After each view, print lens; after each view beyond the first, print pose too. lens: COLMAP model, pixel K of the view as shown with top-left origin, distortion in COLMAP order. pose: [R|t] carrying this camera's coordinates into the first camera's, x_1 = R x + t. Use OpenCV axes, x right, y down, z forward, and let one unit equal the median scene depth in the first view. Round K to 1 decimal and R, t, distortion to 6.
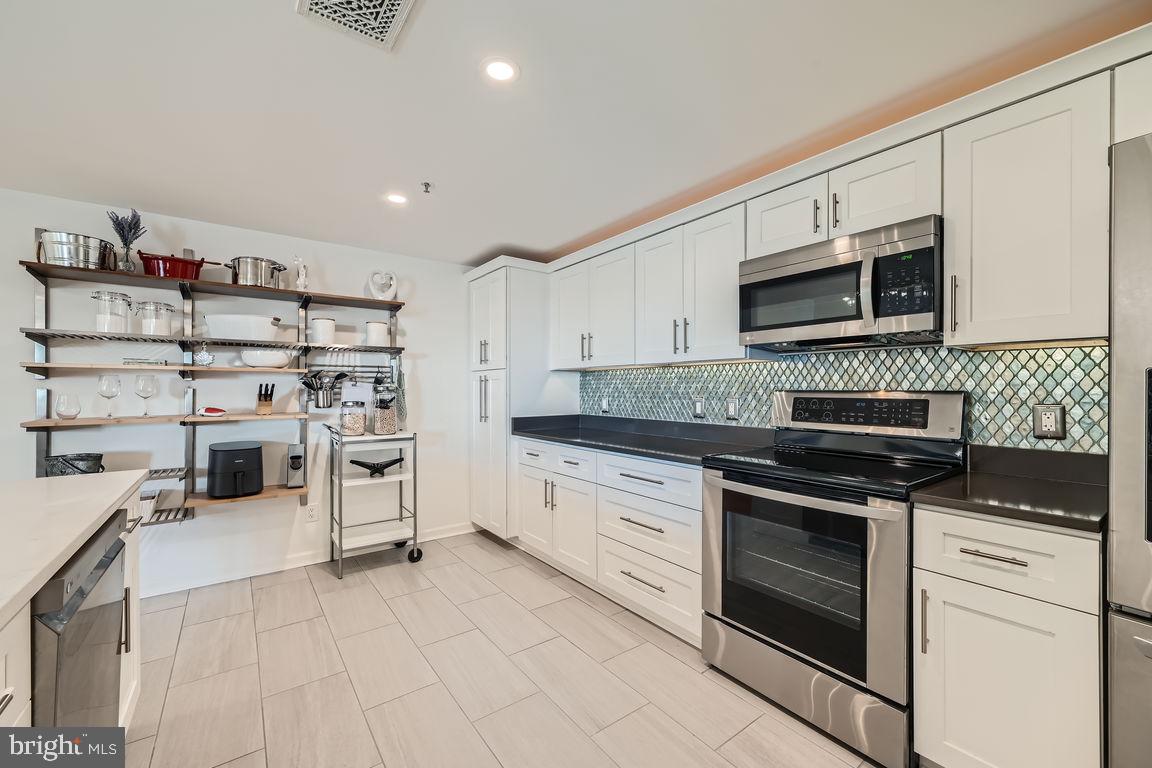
lens RADIAL K [[460.9, 0, 579.9], [0, 460.9, 386.9], [0, 0, 1]] dist [-0.000565, -0.000216]
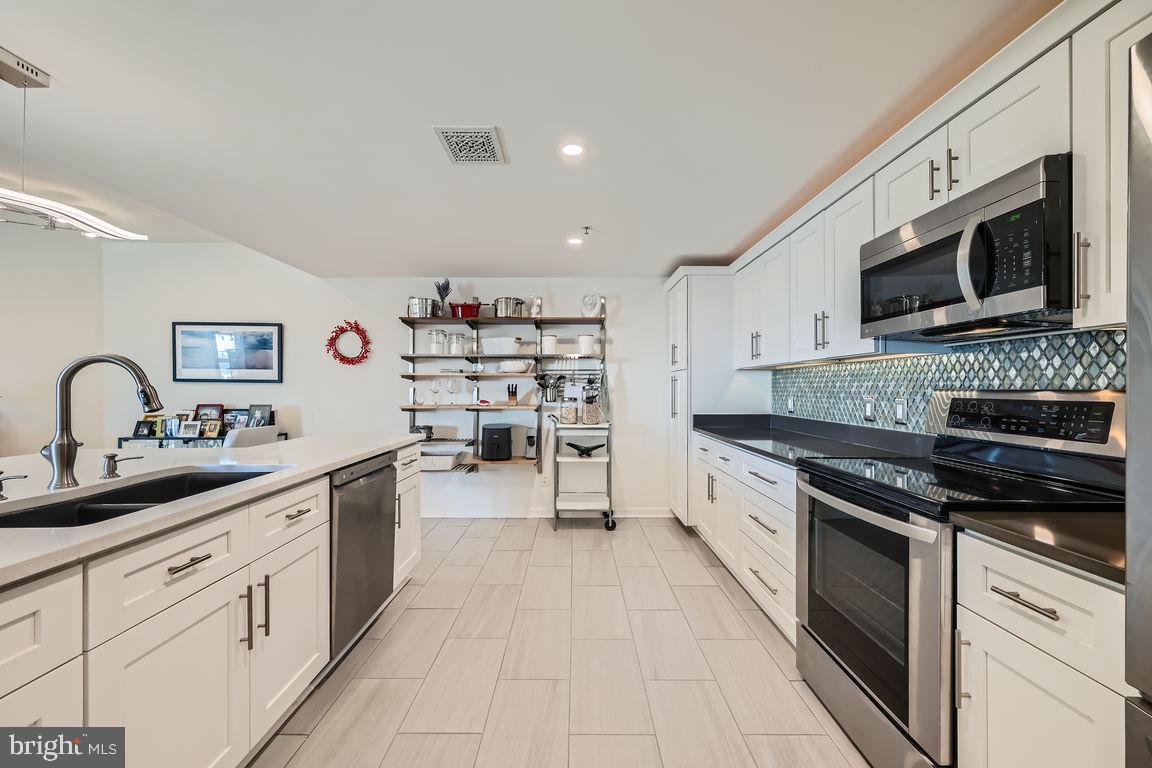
lens RADIAL K [[460.9, 0, 572.2], [0, 460.9, 384.2], [0, 0, 1]] dist [-0.000565, -0.000216]
pose [[0.799720, -0.004508, -0.600356, 0.359102], [0.001805, 0.999985, -0.005104, 0.000933], [0.600370, 0.002998, 0.799717, -0.039003]]
